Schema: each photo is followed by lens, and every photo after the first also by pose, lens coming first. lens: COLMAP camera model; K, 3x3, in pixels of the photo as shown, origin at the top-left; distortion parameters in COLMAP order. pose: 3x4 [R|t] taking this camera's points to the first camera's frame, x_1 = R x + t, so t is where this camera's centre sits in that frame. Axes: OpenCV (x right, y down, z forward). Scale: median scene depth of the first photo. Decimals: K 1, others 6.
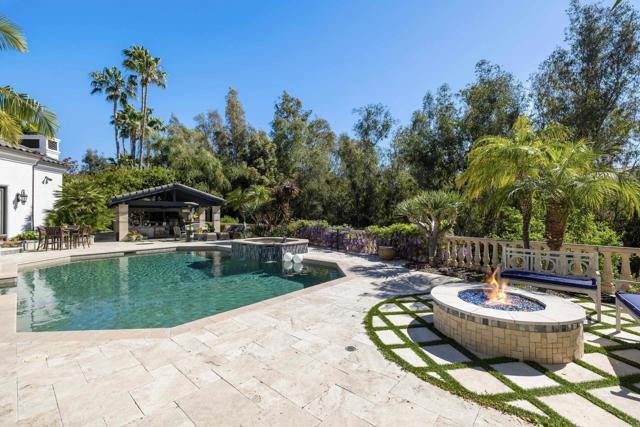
lens RADIAL K [[272.7, 0, 310.6], [0, 272.7, 213.8], [0, 0, 1]] dist [0.004618, -0.000062]
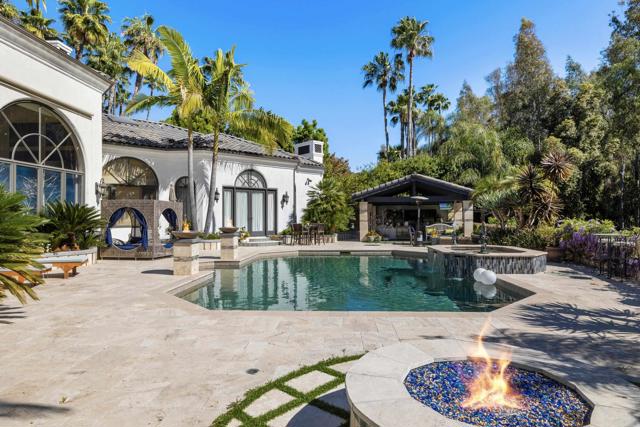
lens RADIAL K [[374.8, 0, 321.4], [0, 374.8, 215.0], [0, 0, 1]] dist [-0.001425, -0.002336]
pose [[0.628635, -0.001964, -0.777698, 0.203868], [0.005355, 0.999984, 0.001804, 0.007443], [0.777682, -0.005299, 0.628636, 0.086598]]
